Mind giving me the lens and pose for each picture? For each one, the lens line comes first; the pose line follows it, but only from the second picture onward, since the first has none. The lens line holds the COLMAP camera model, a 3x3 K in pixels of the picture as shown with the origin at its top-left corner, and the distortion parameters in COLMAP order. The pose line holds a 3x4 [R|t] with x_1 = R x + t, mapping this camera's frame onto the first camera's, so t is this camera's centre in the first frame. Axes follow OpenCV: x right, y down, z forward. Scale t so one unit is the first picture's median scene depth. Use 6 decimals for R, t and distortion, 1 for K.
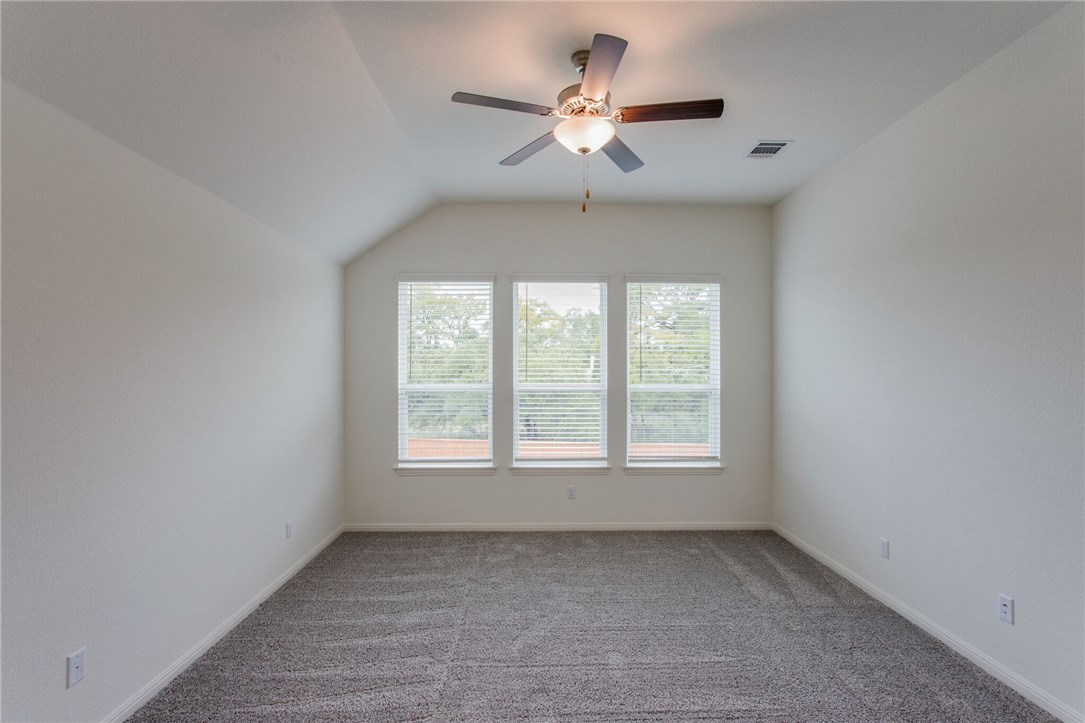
lens RADIAL K [[514.0, 0, 532.8], [0, 514.0, 366.9], [0, 0, 1]] dist [0.001333, 0.002049]
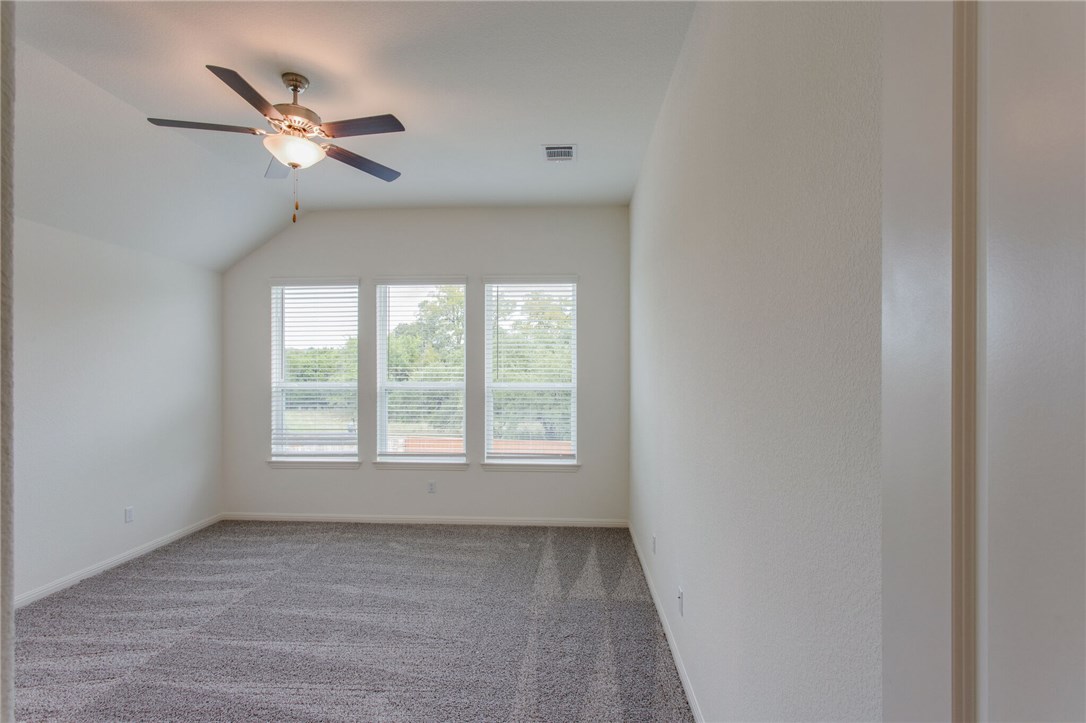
lens RADIAL K [[514.4, 0, 526.3], [0, 514.4, 370.4], [0, 0, 1]] dist [0.001333, 0.002049]
pose [[0.996697, -0.001451, -0.081193, 0.352747], [0.002086, 0.999968, 0.007731, 0.000992], [0.081180, -0.007875, 0.996668, -0.019860]]
